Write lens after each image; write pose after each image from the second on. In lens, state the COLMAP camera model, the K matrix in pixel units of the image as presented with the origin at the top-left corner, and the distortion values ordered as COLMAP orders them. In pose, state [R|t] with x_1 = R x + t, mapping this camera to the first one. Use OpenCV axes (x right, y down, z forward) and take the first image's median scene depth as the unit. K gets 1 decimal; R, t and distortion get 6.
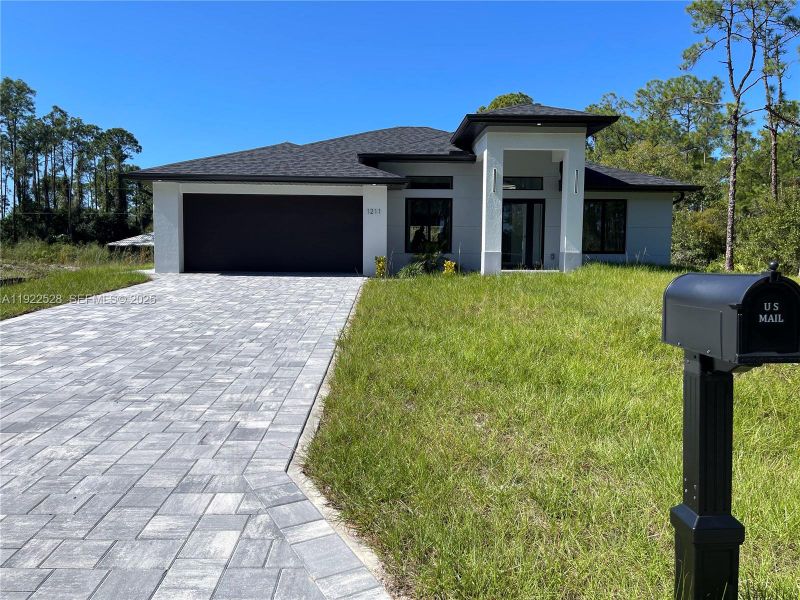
lens RADIAL K [[604.5, 0, 400.0], [0, 604.5, 300.0], [0, 0, 1]] dist [0.072107, -0.099360]
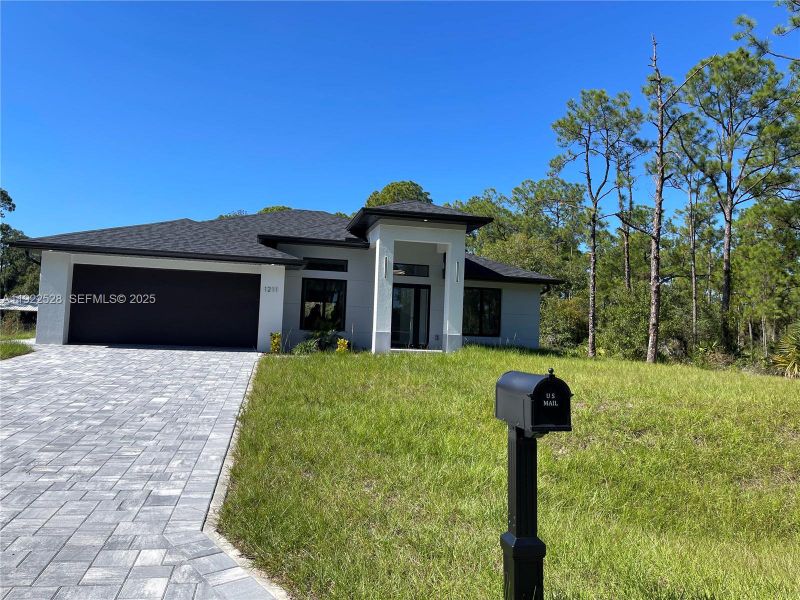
lens RADIAL K [[604.5, 0, 400.0], [0, 604.5, 300.0], [0, 0, 1]] dist [0.072107, -0.099360]
pose [[0.983386, 0.040393, 0.176974, -0.009157], [-0.018553, 0.992188, -0.123368, -0.003857], [-0.180574, 0.118035, 0.976453, -0.058172]]
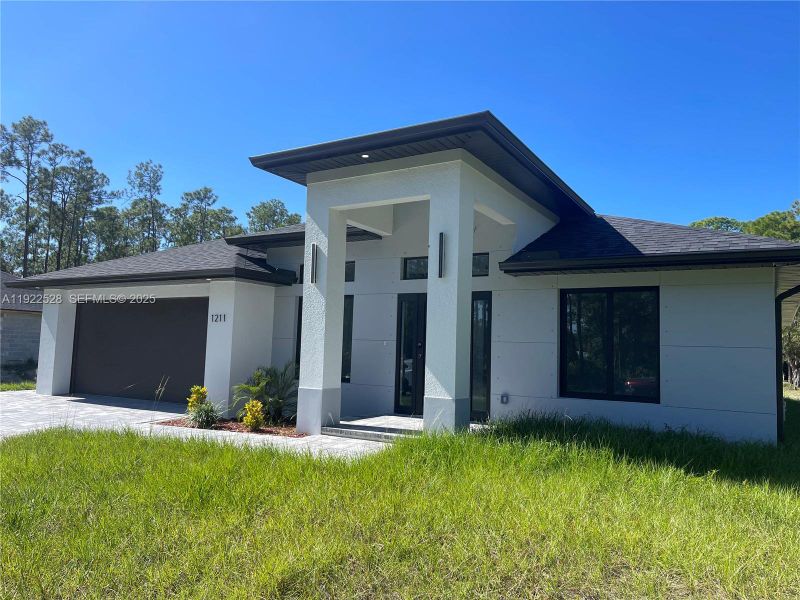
lens RADIAL K [[614.5, 0, 401.5], [0, 614.5, 294.4], [0, 0, 1]] dist [0.094255, -0.146410]
pose [[0.831675, -0.035997, -0.554094, 0.518218], [-0.063378, 0.985221, -0.159134, -0.076760], [0.551634, 0.167465, 0.817102, 0.551656]]
